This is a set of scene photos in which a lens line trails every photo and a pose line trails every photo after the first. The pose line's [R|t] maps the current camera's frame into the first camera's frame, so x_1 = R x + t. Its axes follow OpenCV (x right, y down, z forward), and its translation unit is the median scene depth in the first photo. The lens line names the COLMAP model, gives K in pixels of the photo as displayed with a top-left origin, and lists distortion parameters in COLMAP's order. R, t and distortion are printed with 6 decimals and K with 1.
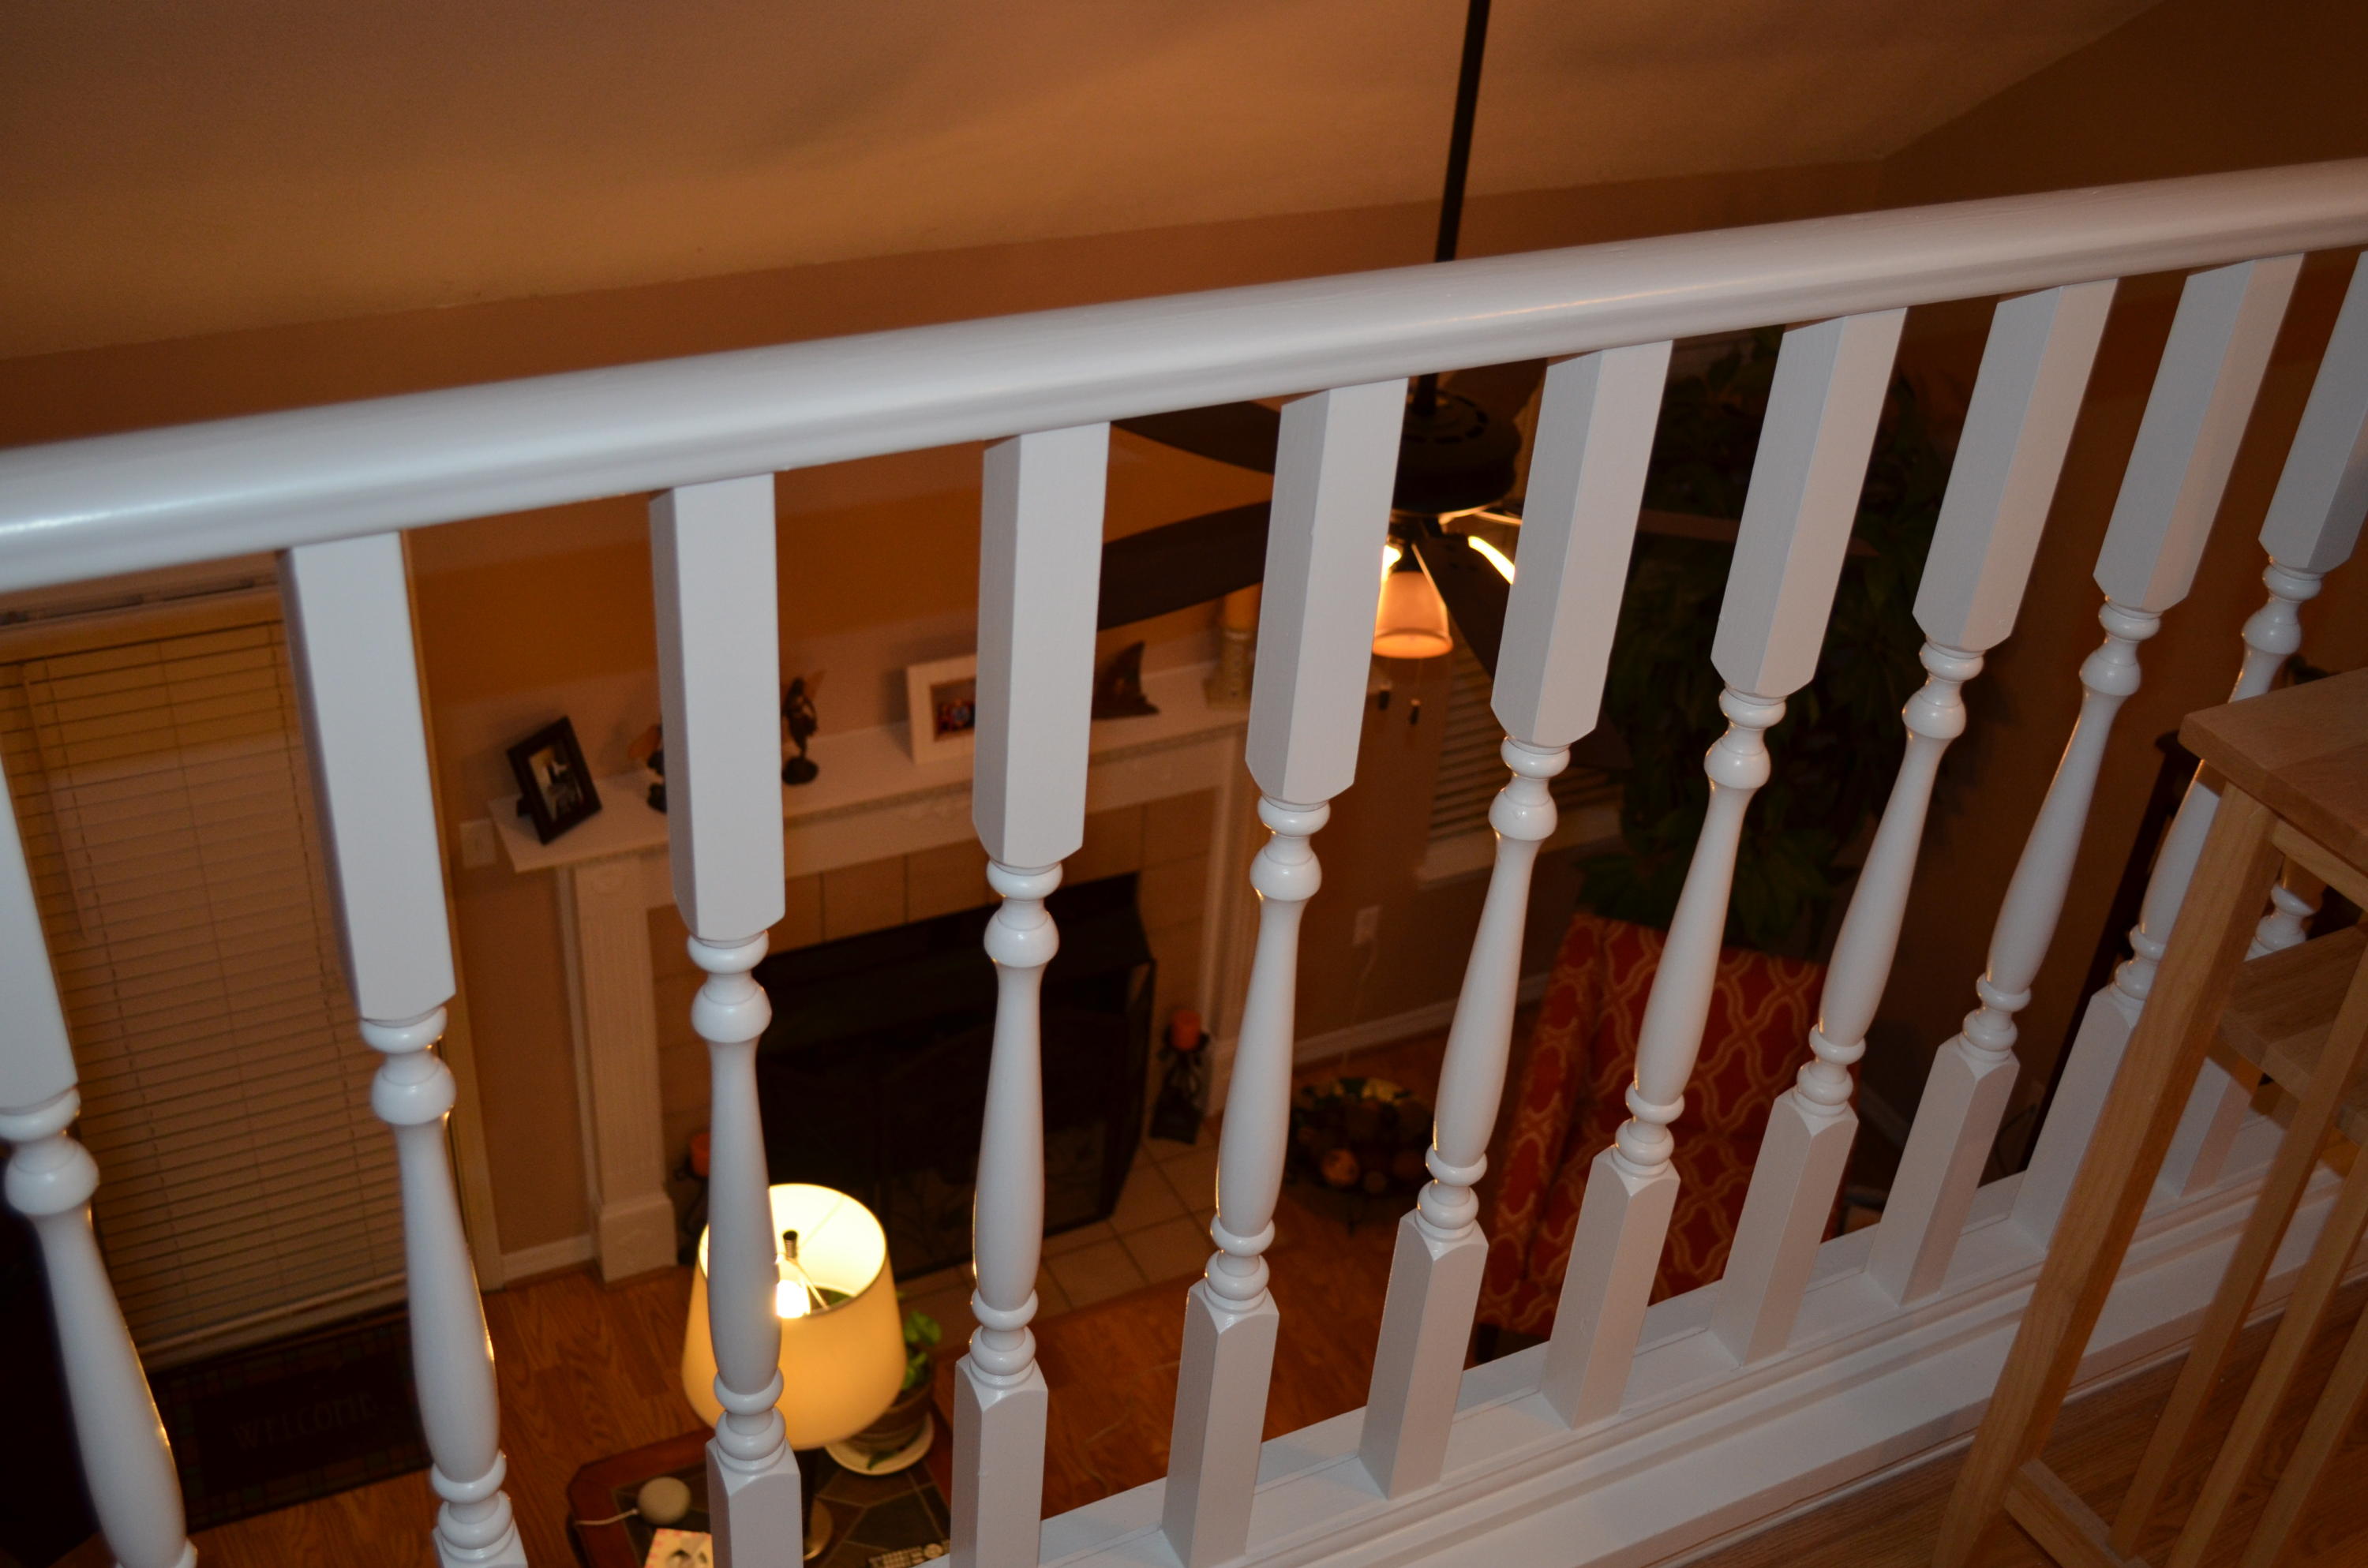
lens RADIAL K [[2390.9, 0, 1206.1], [0, 2390.9, 784.2], [0, 0, 1]] dist [-0.062066, 0.007325]
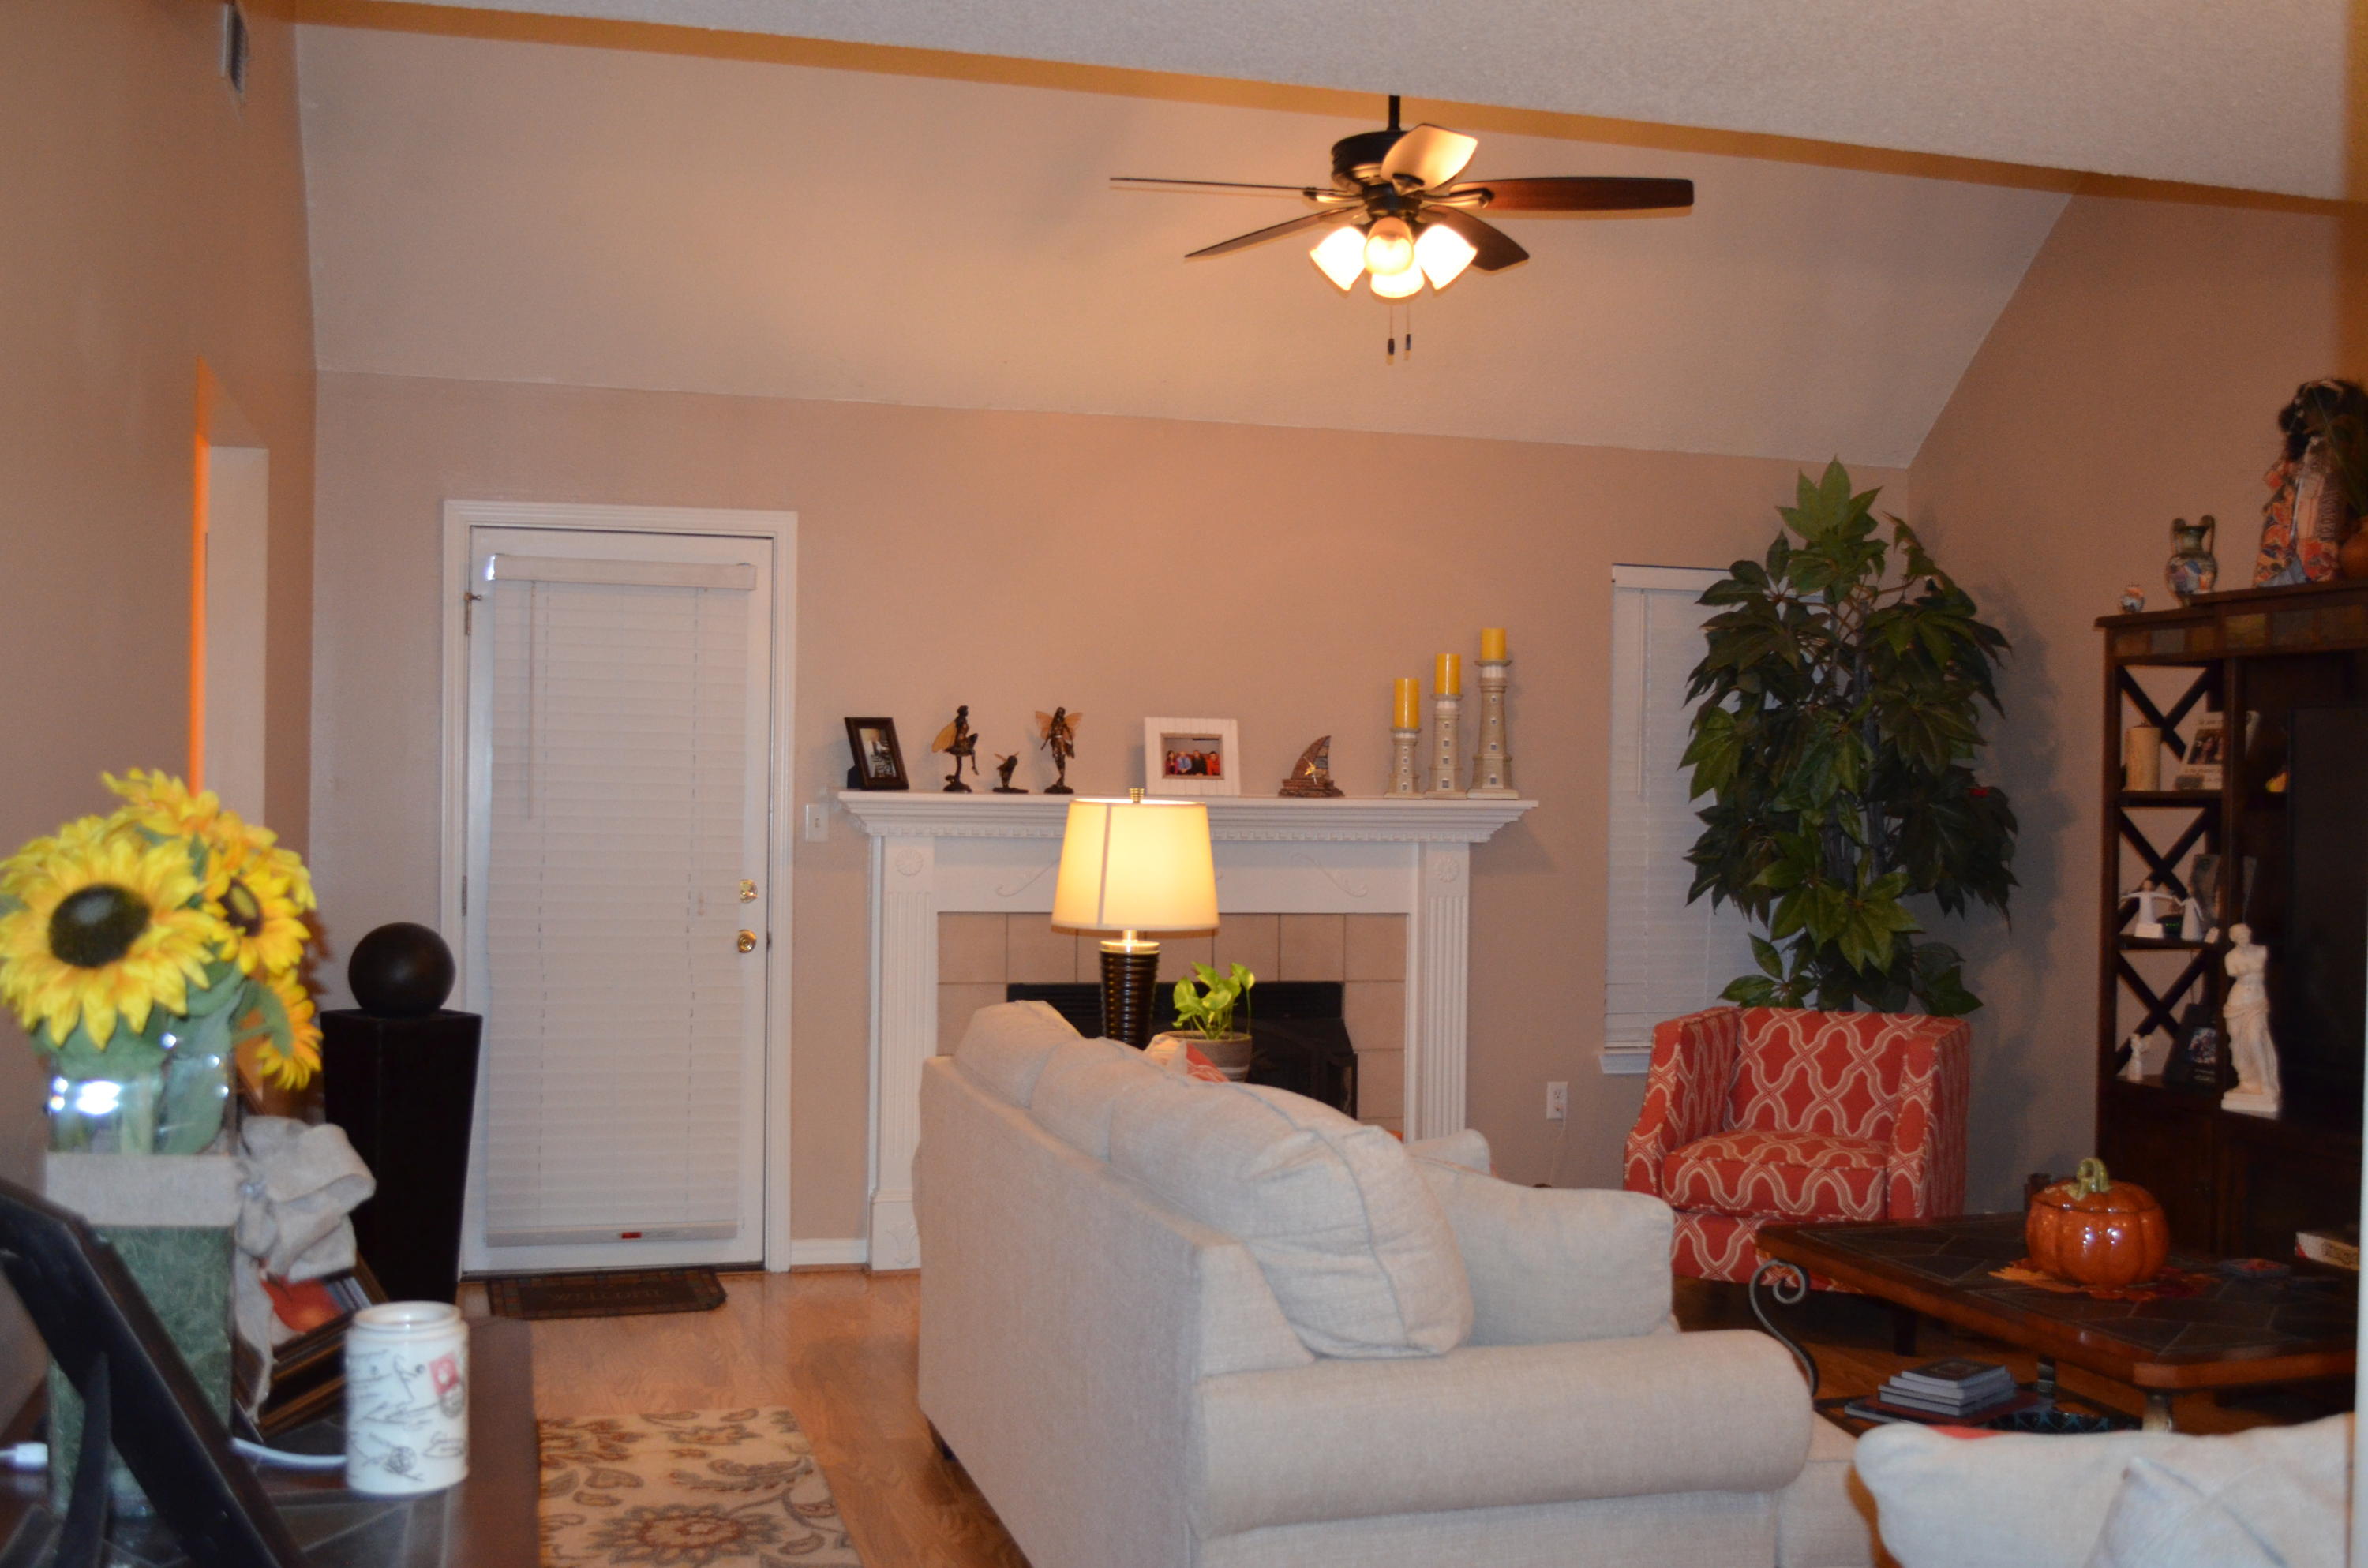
lens RADIAL K [[2390.9, 0, 1206.1], [0, 2390.9, 784.2], [0, 0, 1]] dist [-0.062066, 0.007325]
pose [[0.980661, -0.064515, -0.184778, 0.145163], [-0.051409, 0.826048, -0.561251, 0.687927], [0.188844, 0.559896, 0.806756, -0.050626]]
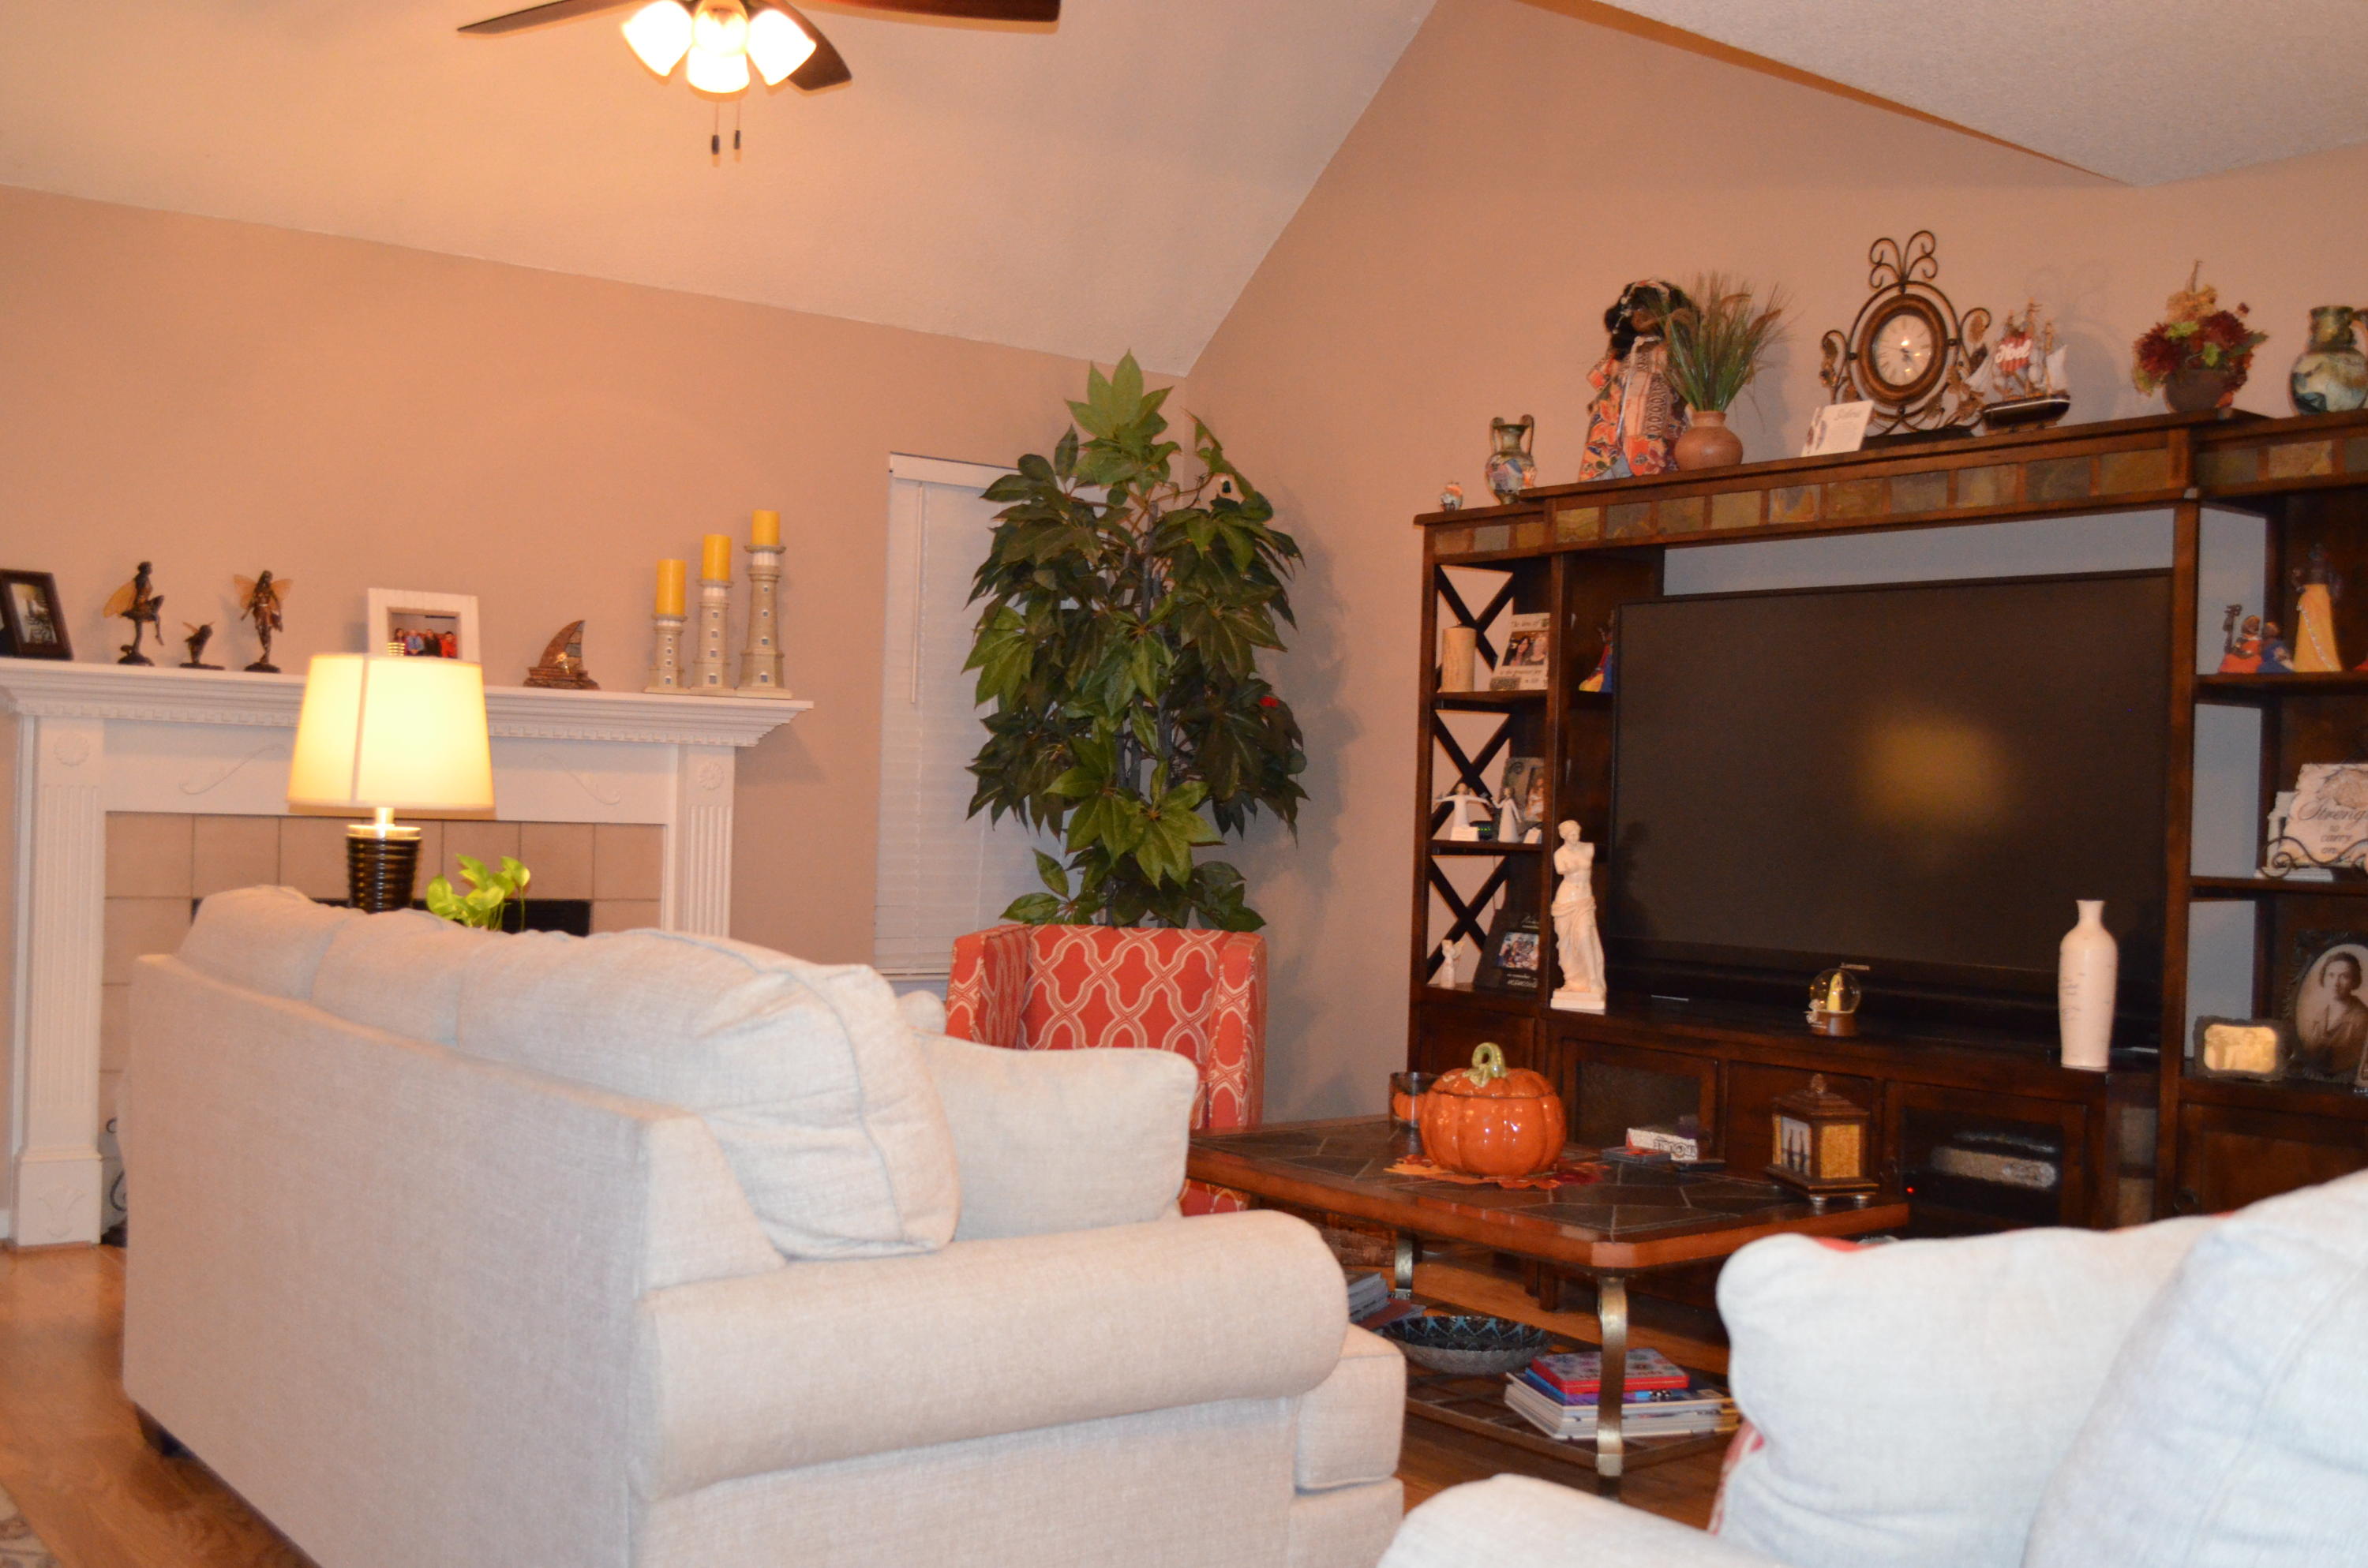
lens RADIAL K [[2390.9, 0, 1206.1], [0, 2390.9, 784.2], [0, 0, 1]] dist [-0.062066, 0.007325]
pose [[0.982803, -0.047448, 0.178459, 0.059624], [0.138327, 0.829388, -0.541278, 0.659304], [-0.122329, 0.556655, 0.821688, 0.062372]]
